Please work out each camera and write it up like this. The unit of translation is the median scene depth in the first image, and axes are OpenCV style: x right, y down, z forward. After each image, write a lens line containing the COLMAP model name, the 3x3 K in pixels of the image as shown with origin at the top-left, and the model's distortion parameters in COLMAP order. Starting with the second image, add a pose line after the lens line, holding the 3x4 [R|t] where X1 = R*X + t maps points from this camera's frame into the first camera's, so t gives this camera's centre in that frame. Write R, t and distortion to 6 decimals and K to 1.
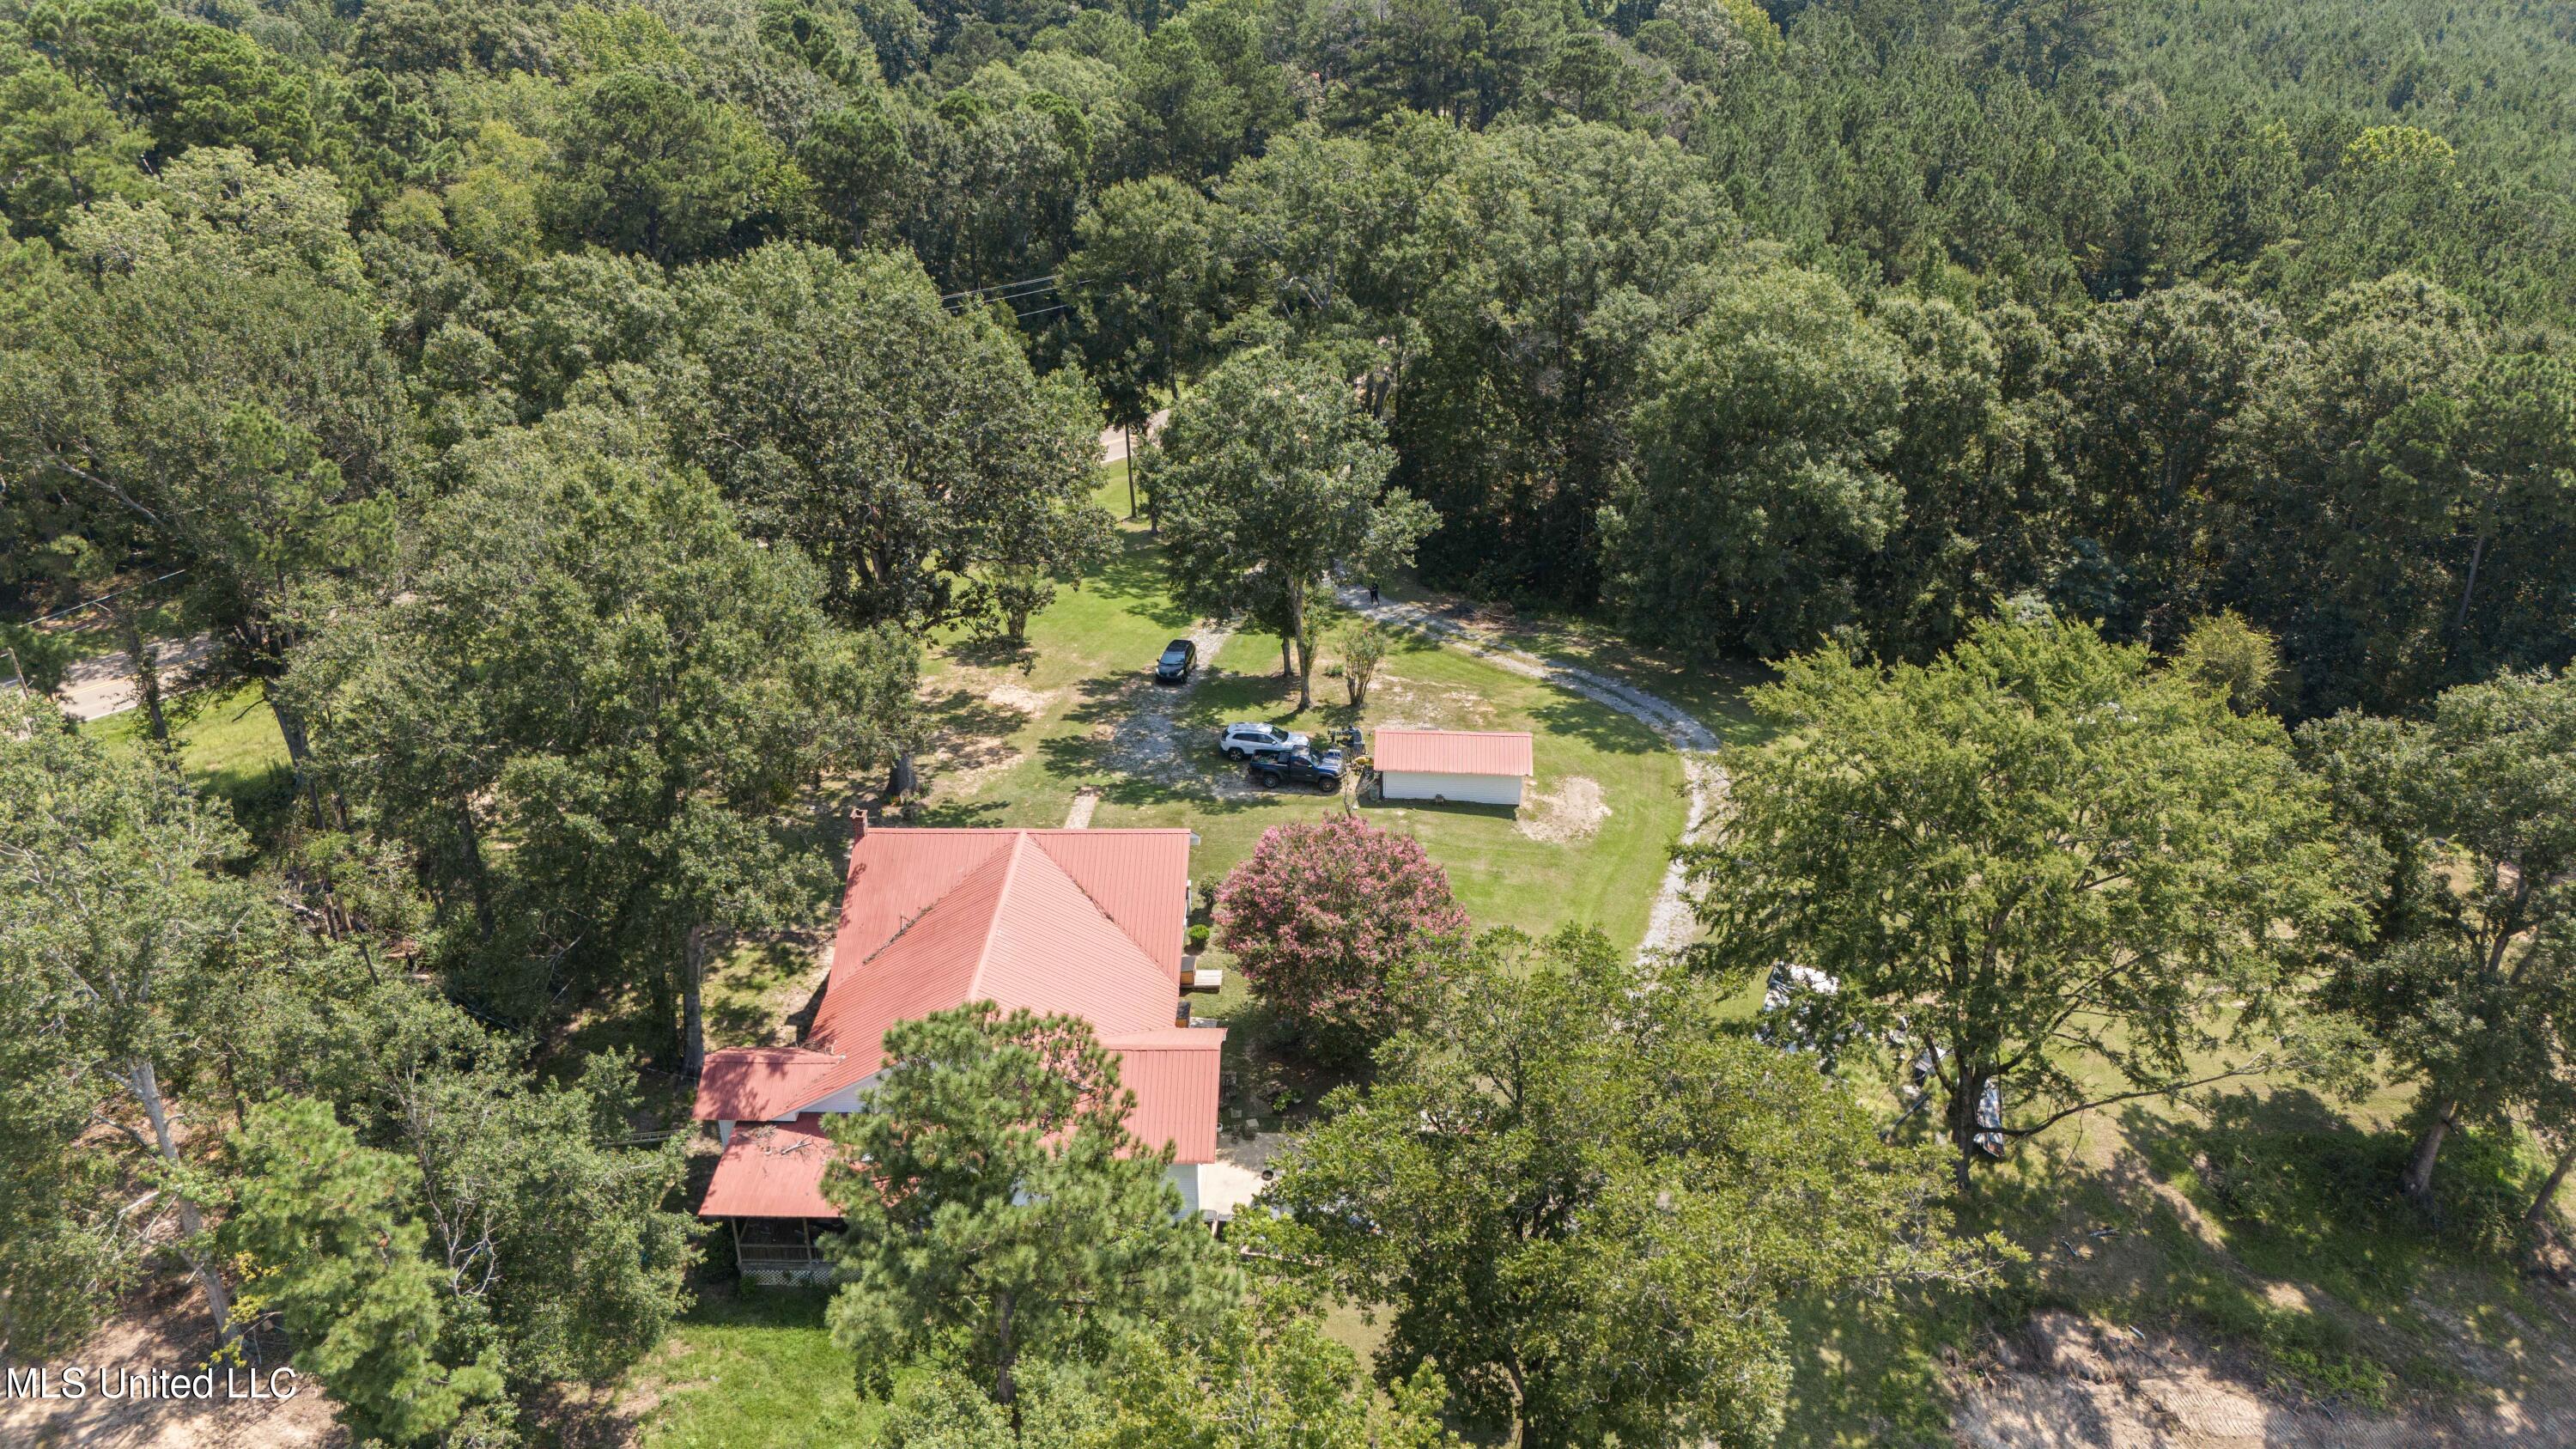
lens RADIAL K [[1873.9, 0, 1273.4], [0, 1873.9, 718.3], [0, 0, 1]] dist [0.114936, -0.157043]
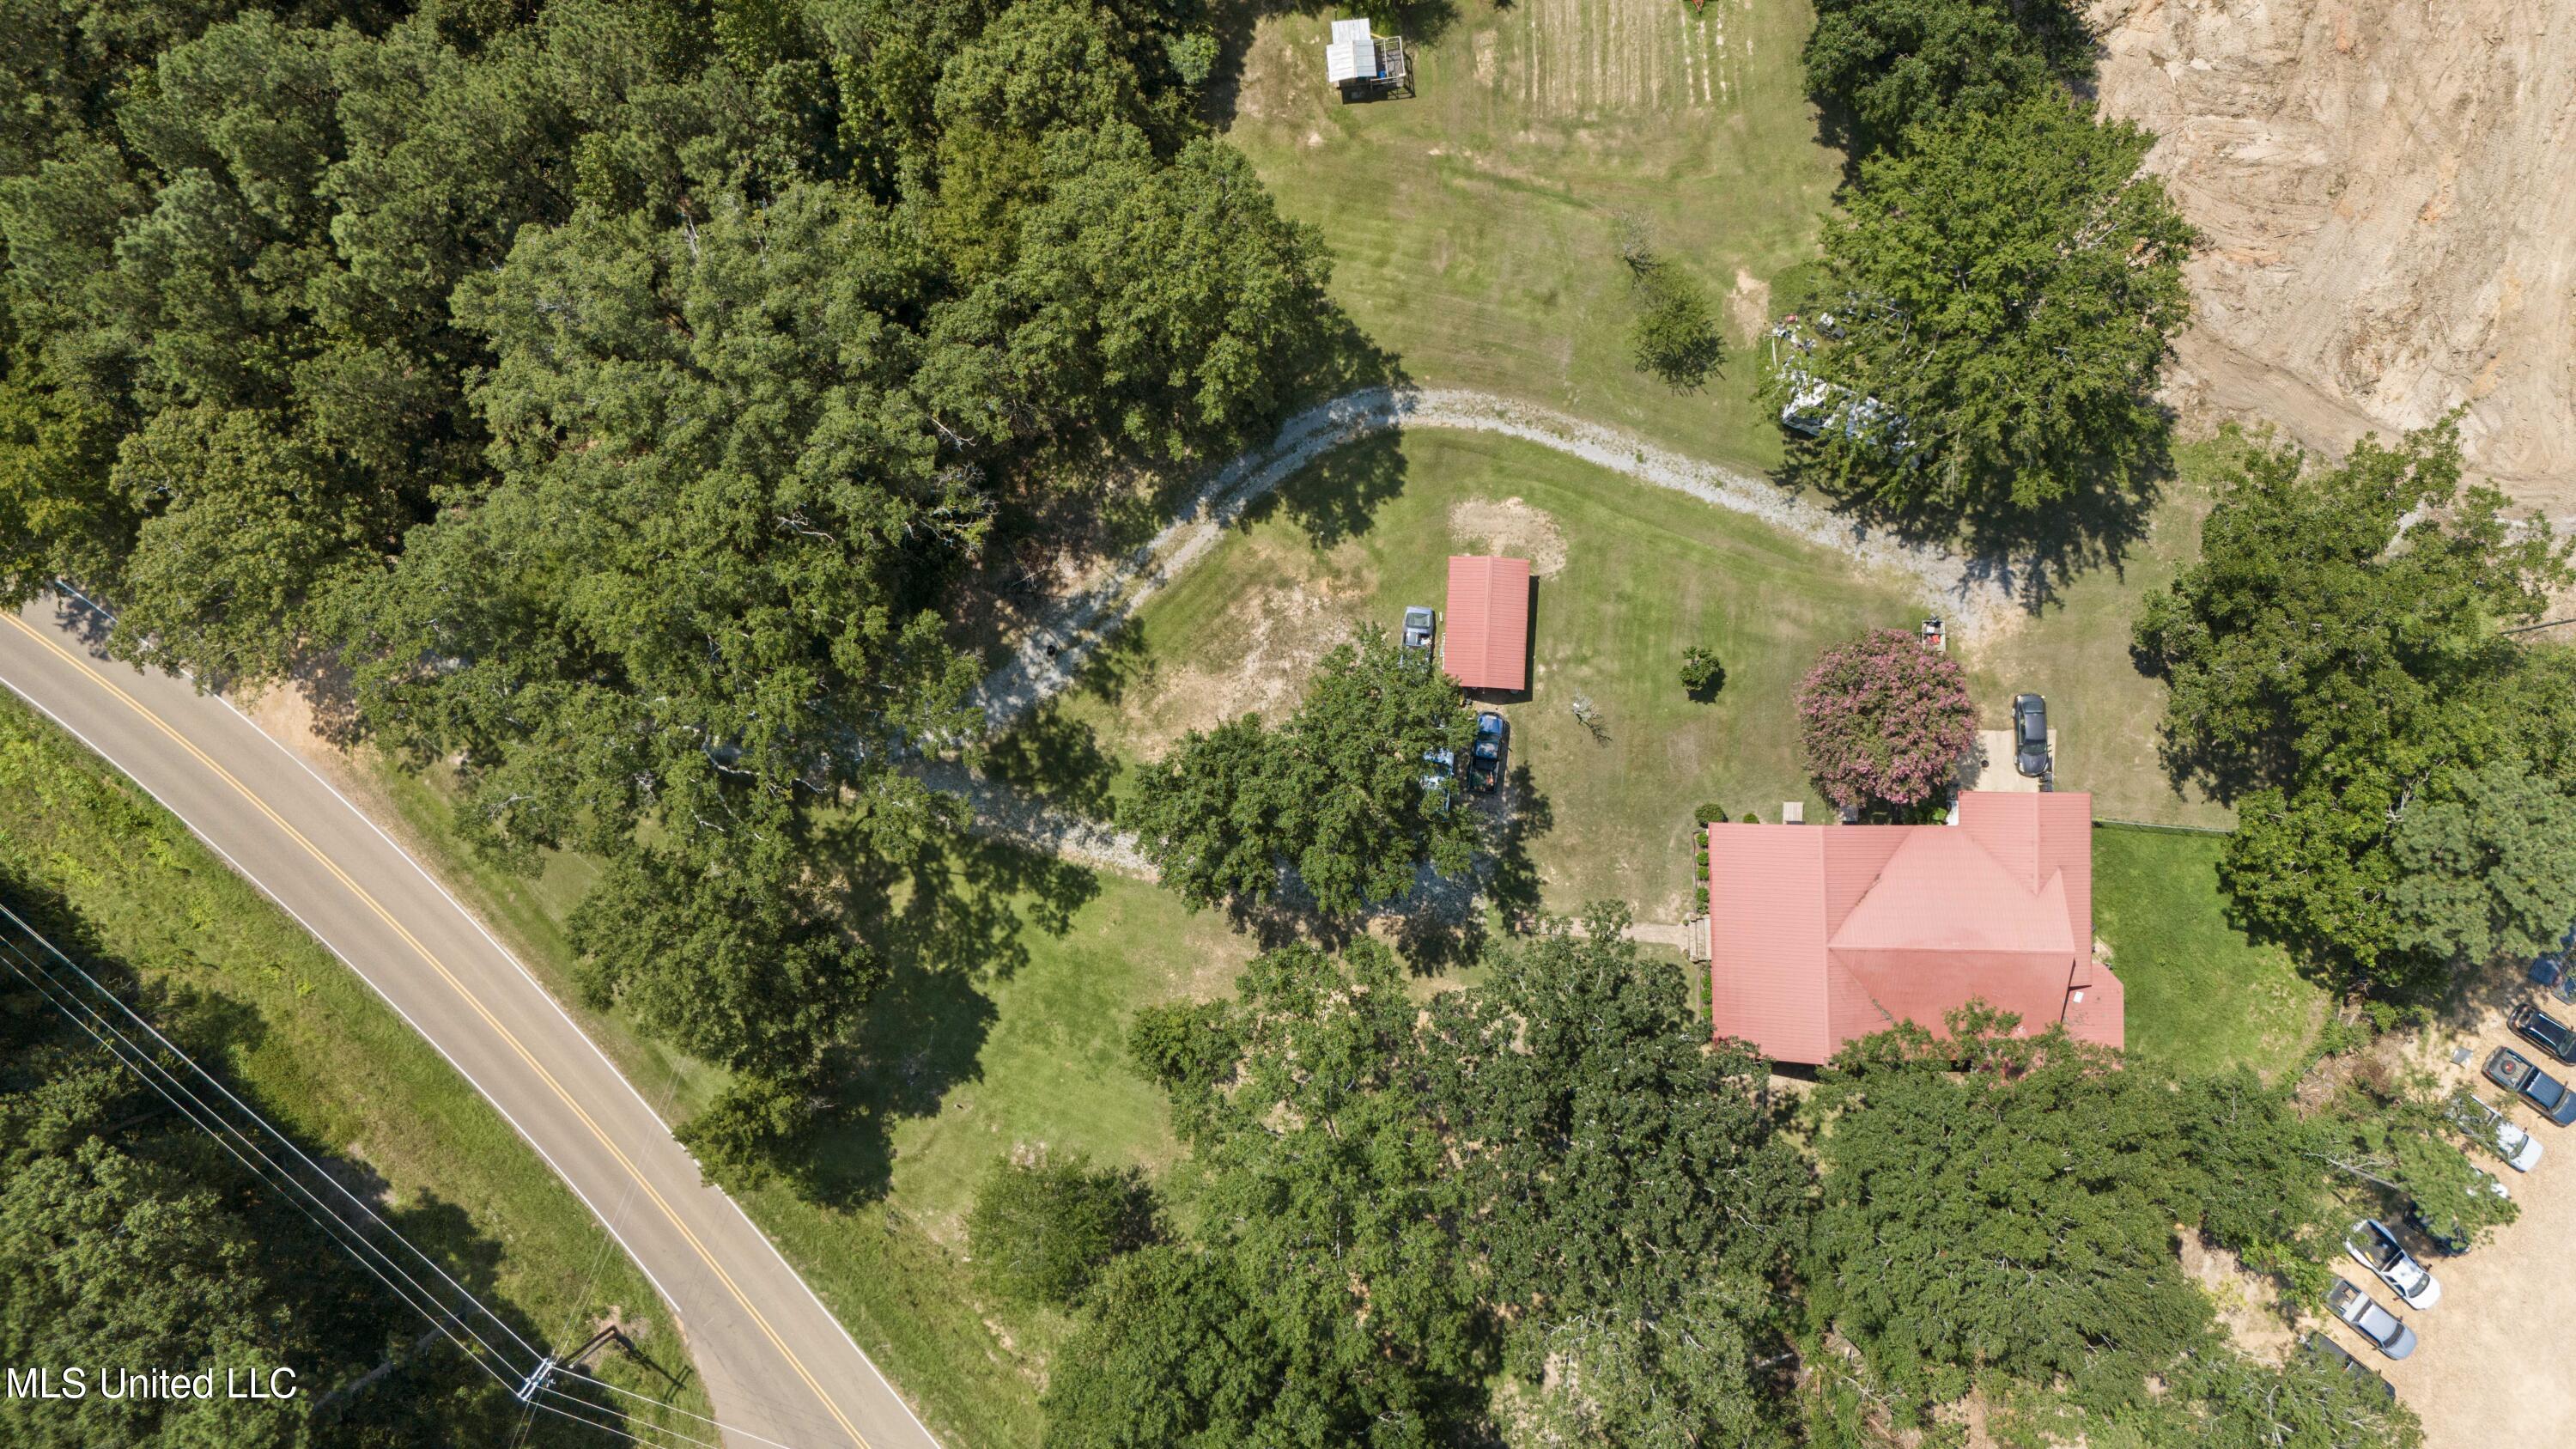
lens RADIAL K [[1783.5, 0, 1288.0], [0, 1783.5, 724.5], [0, 0, 1]] dist [0.044834, -0.134329]
pose [[-0.031609, -0.999363, -0.016588, 0.050674], [0.481403, -0.029767, 0.875994, -0.952154], [-0.875929, 0.019704, 0.482037, 0.517321]]
